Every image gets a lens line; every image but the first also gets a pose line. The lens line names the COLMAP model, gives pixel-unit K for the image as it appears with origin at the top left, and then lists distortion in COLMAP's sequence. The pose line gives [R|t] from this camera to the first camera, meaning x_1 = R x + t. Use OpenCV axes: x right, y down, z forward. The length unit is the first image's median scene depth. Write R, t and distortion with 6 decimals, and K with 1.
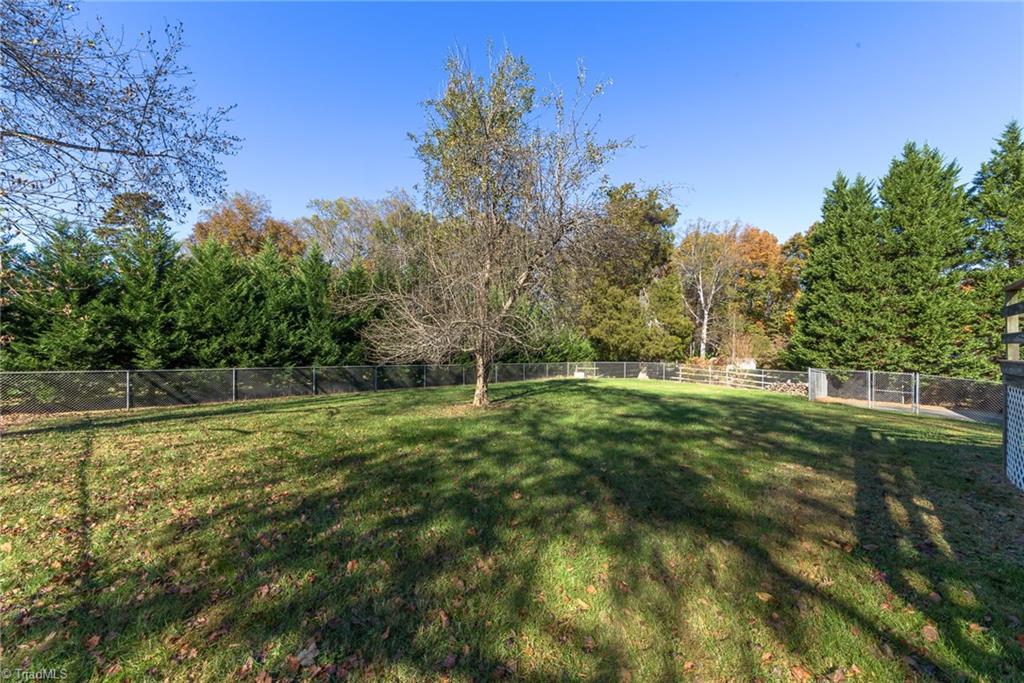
lens RADIAL K [[377.7, 0, 512.0], [0, 377.7, 341.5], [0, 0, 1]] dist [0.000820, 0.000105]
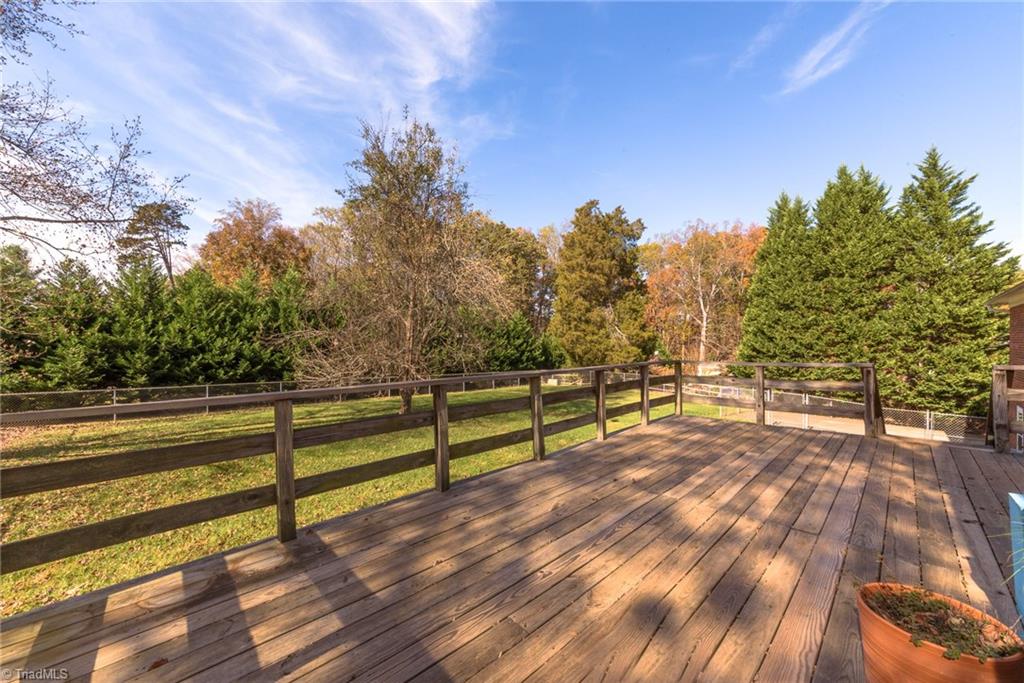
lens RADIAL K [[382.2, 0, 512.0], [0, 382.2, 341.5], [0, 0, 1]] dist [-0.000262, -0.000038]
pose [[0.998861, -0.000693, -0.047712, 0.194514], [0.001116, 0.999960, 0.008831, -0.053998], [0.047704, -0.008874, 0.998822, -0.097706]]
